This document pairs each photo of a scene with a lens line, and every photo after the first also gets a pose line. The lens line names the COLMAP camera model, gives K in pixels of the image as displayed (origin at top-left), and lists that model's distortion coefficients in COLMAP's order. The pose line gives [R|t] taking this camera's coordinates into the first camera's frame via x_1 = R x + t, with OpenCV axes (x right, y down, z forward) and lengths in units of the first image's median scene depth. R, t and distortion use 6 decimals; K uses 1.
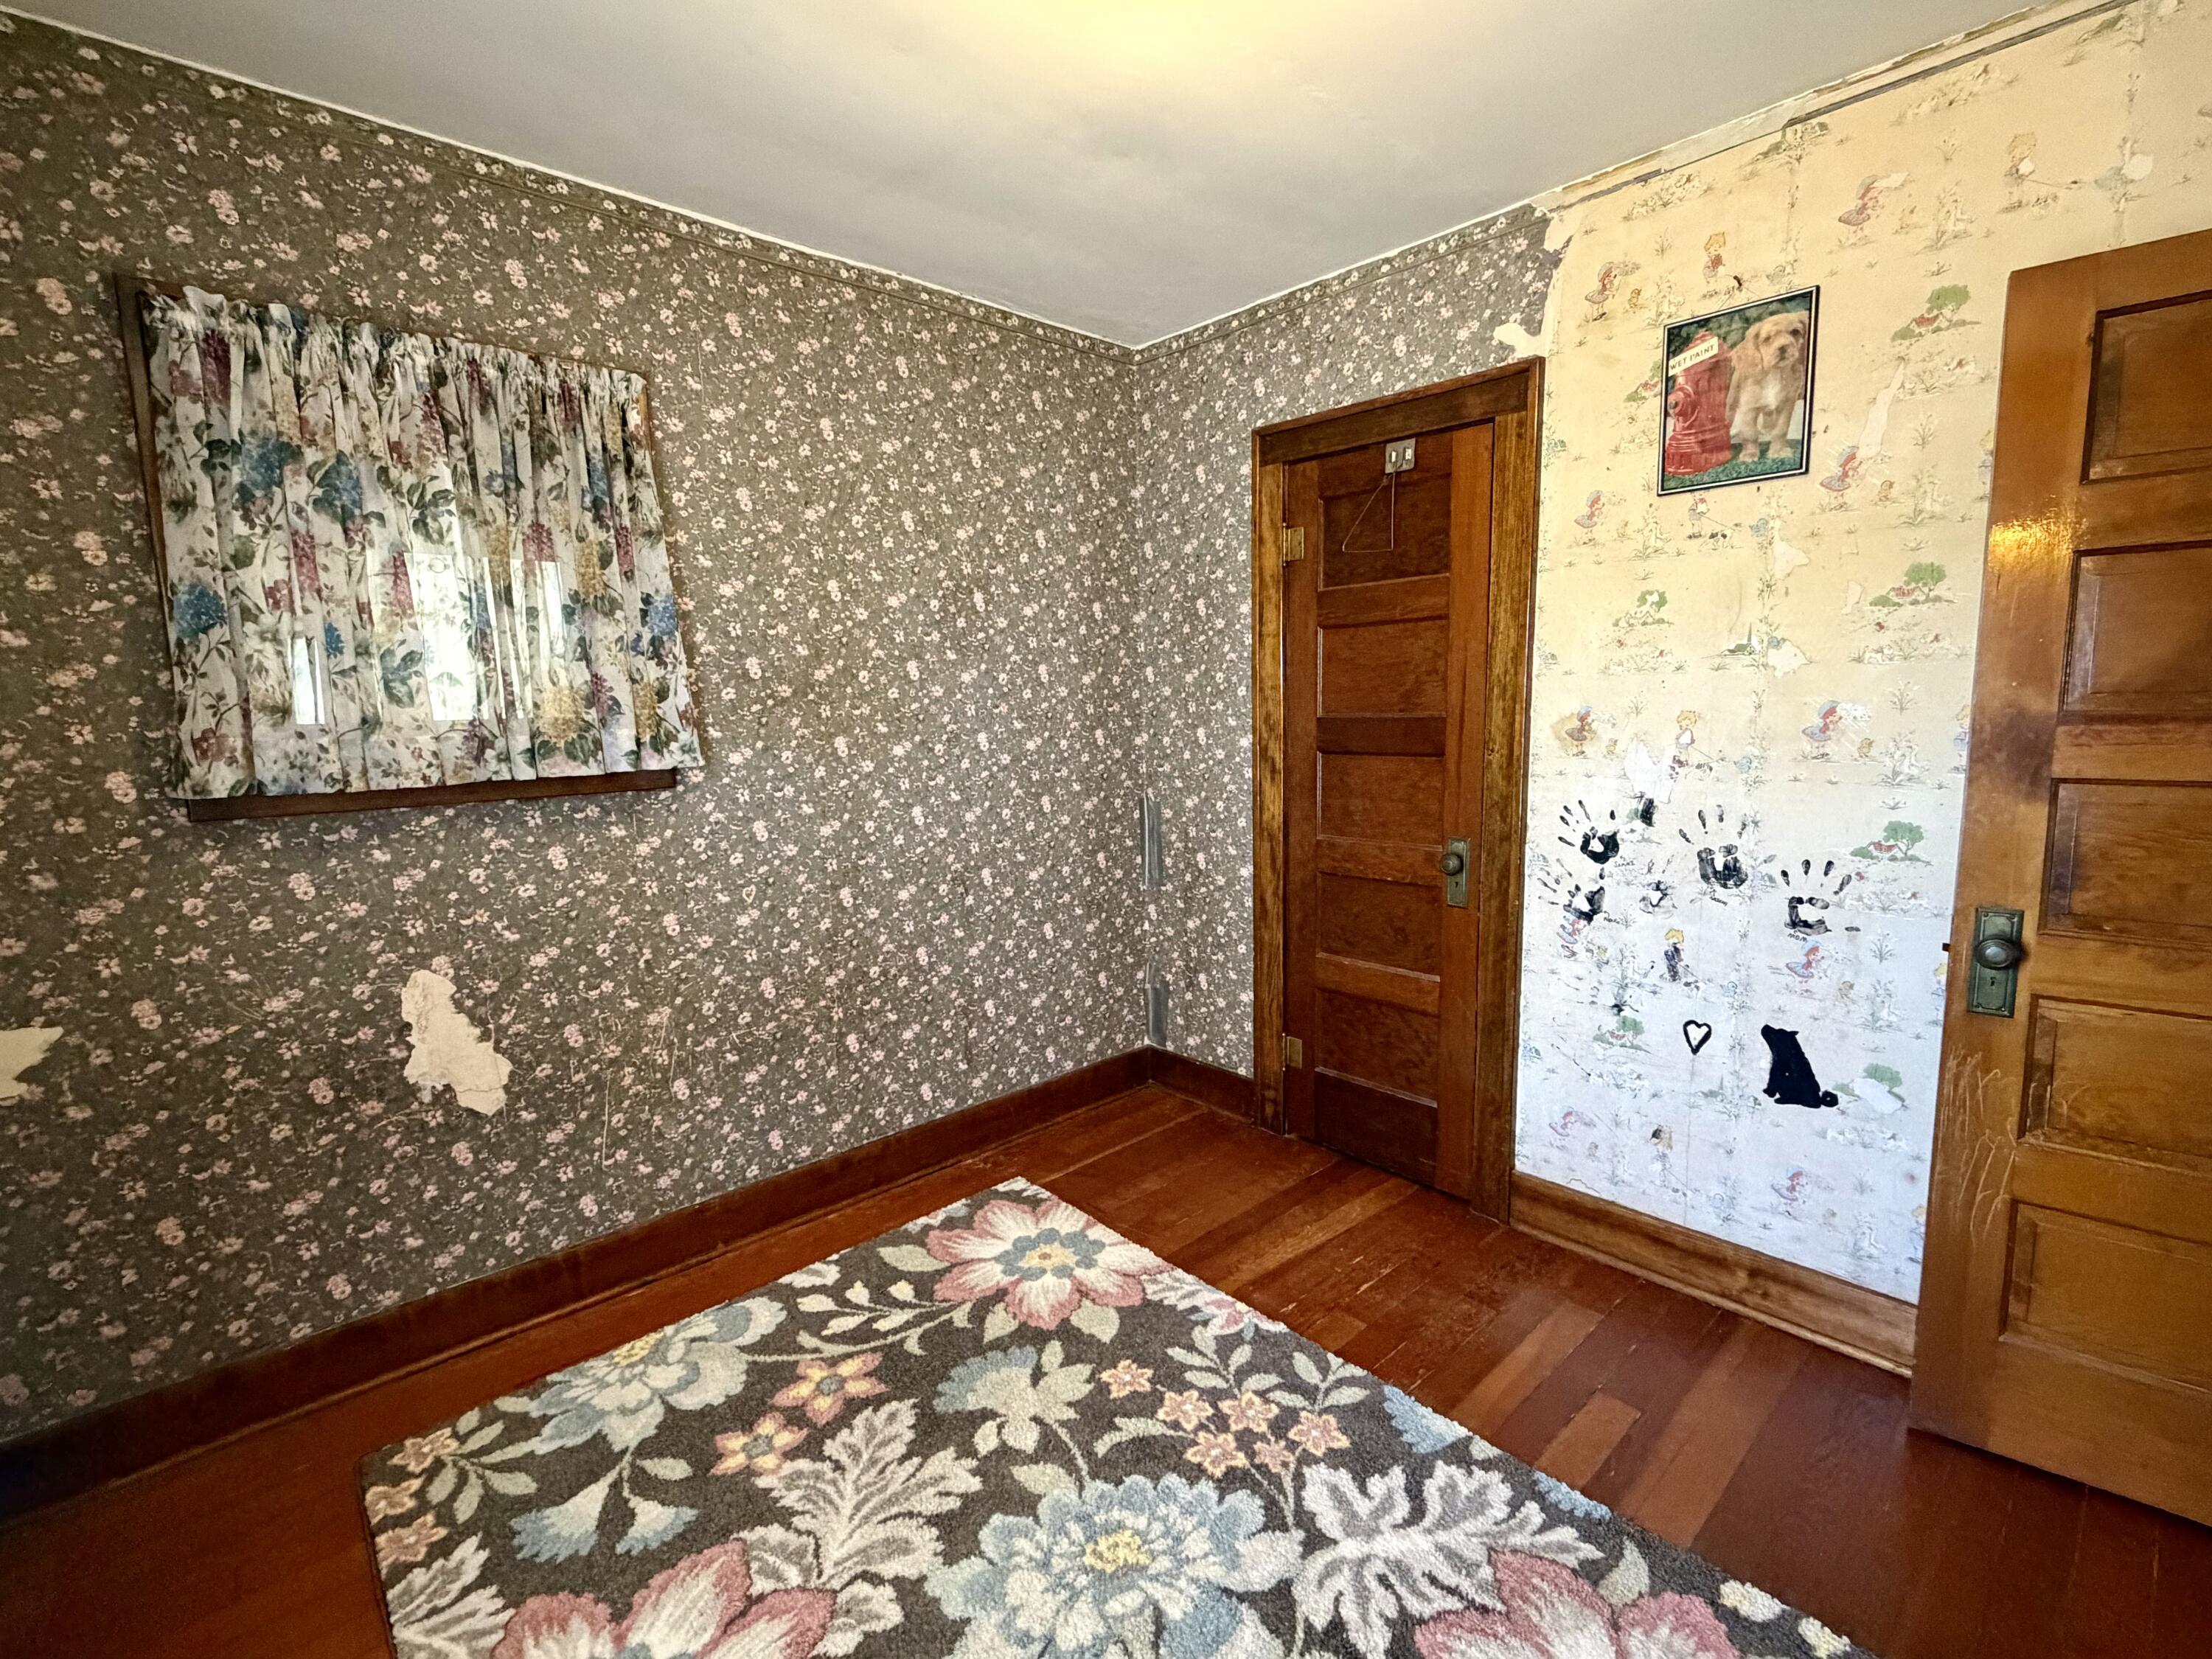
lens RADIAL K [[1009.9, 0, 1106.0], [0, 1009.9, 829.5], [0, 0, 1]] dist [0.001976, -0.000266]
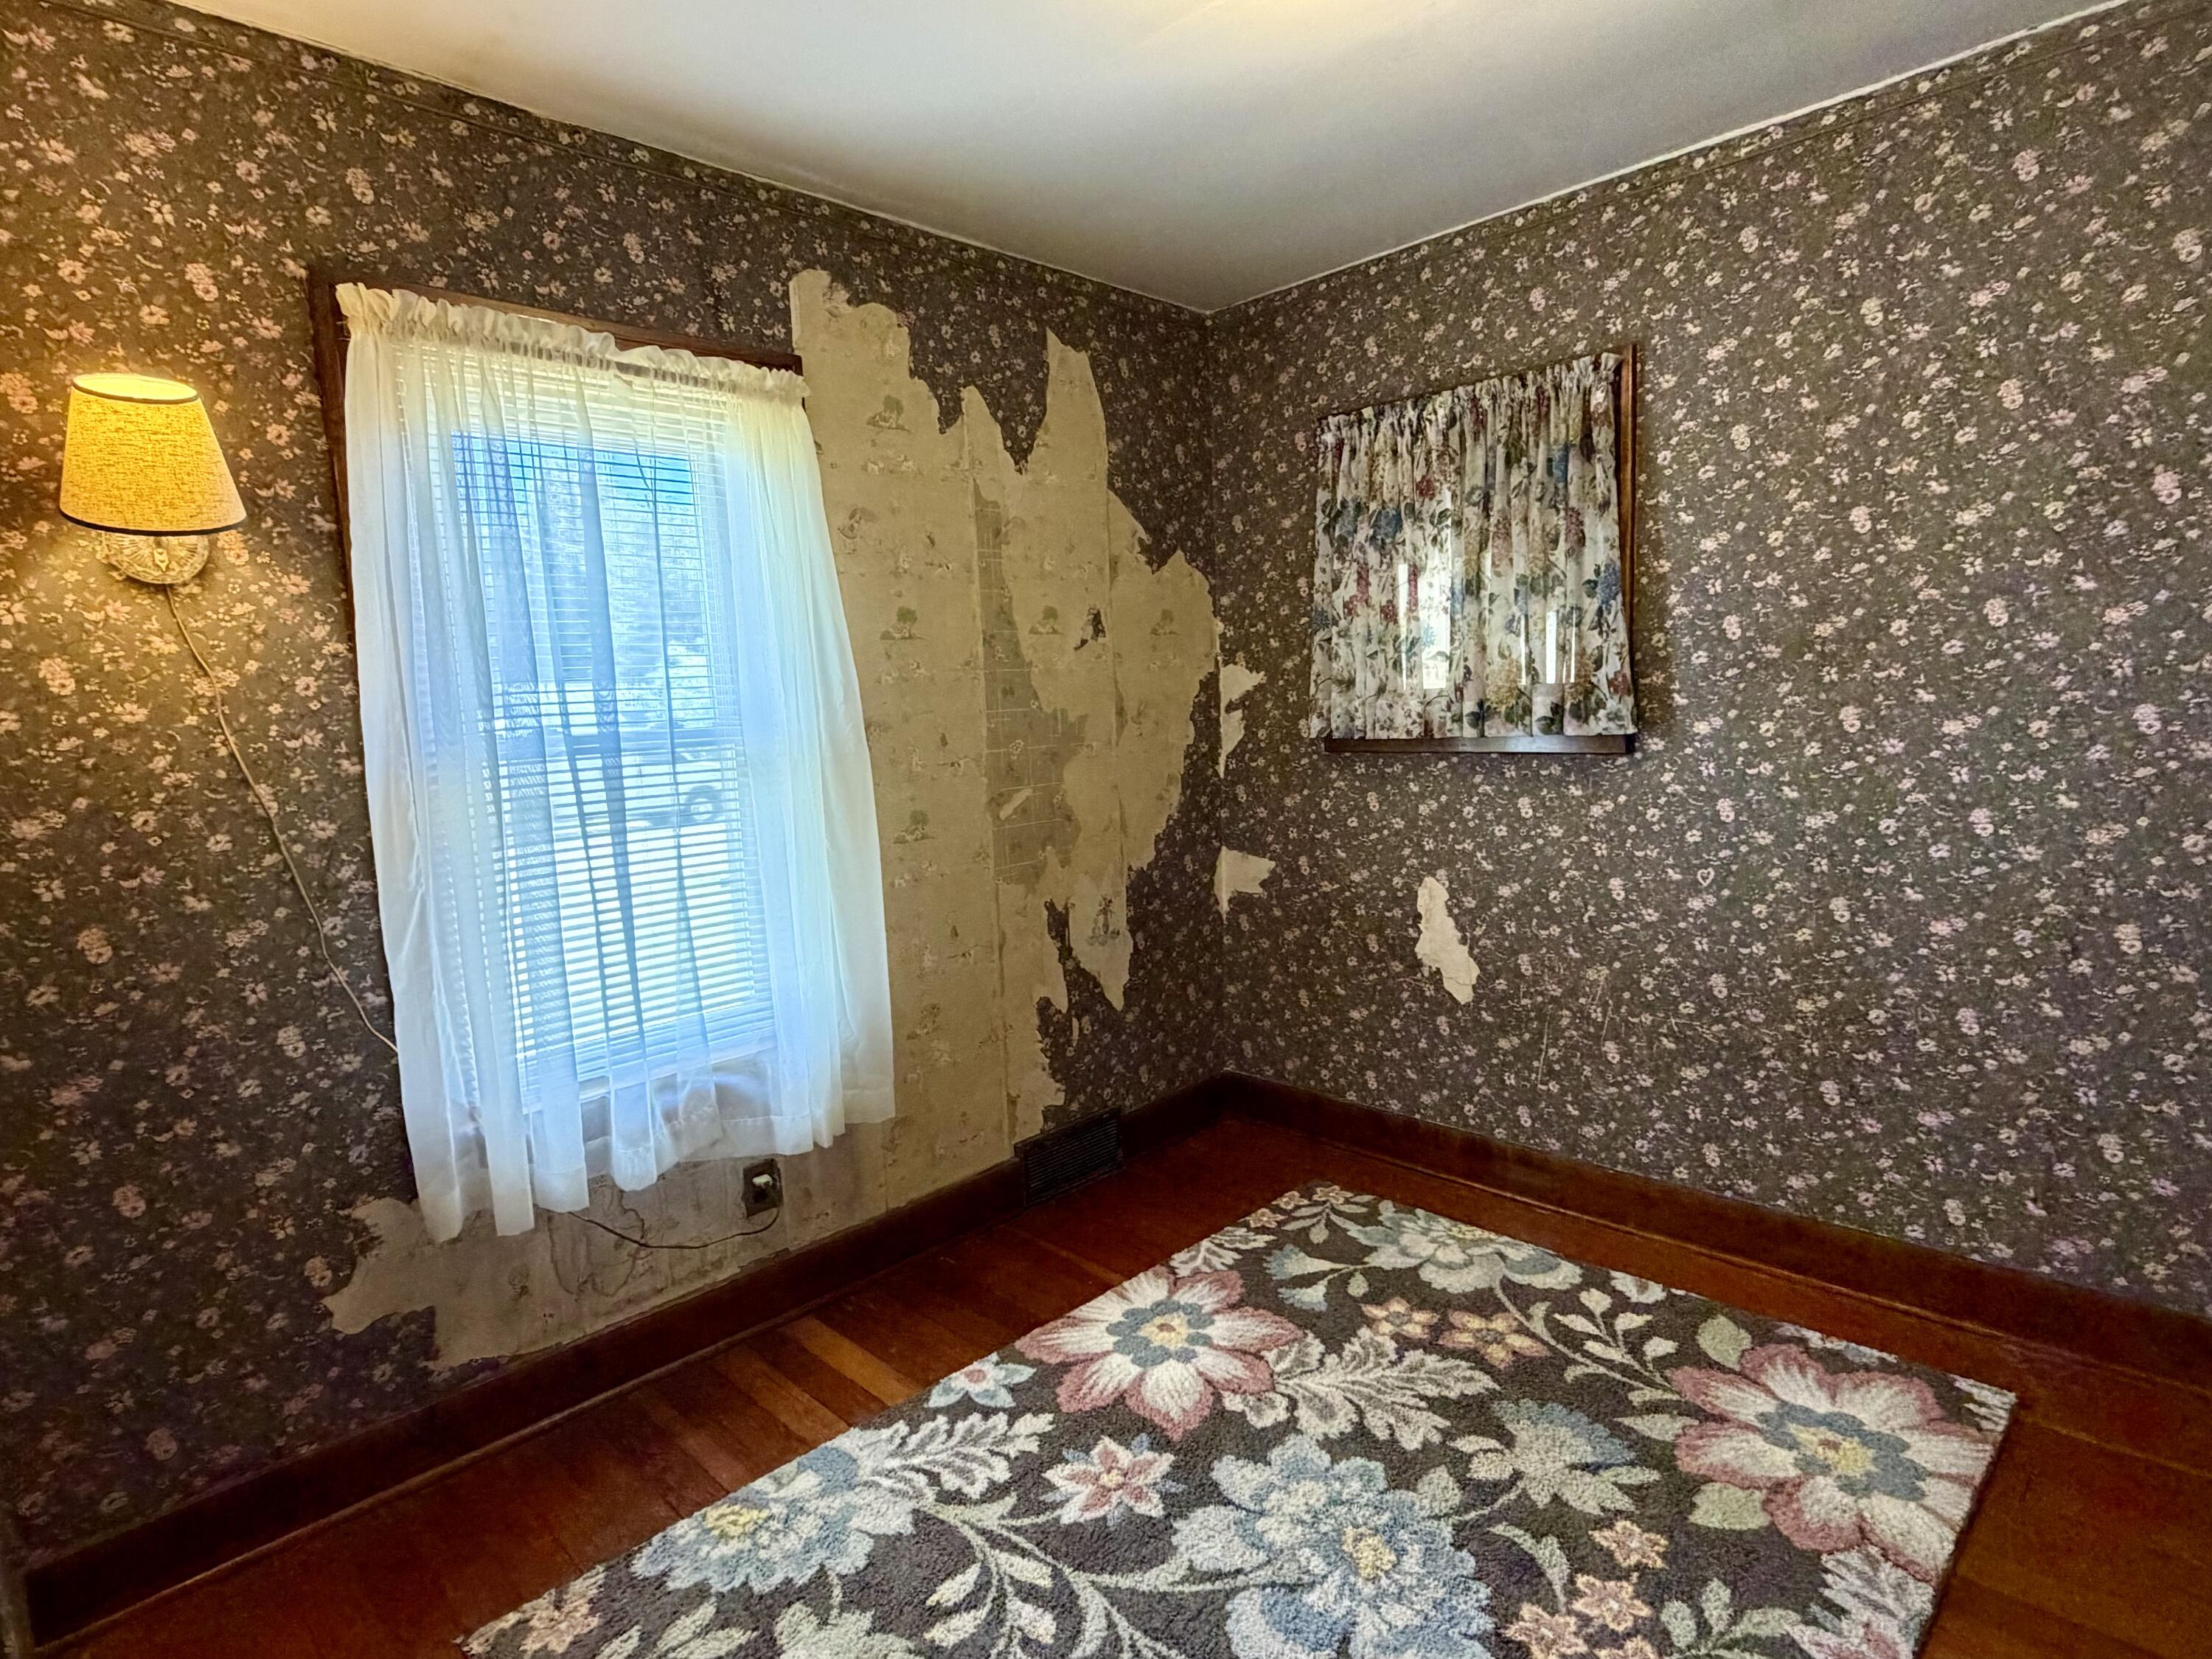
lens RADIAL K [[1166.2, 0, 1105.8], [0, 1166.2, 832.7], [0, 0, 1]] dist [0.000361, -0.000082]
pose [[0.043626, 0.139594, -0.989247, 0.794395], [-0.084491, 0.987158, 0.135573, -0.087547], [0.995469, 0.077668, 0.054861, 0.482859]]
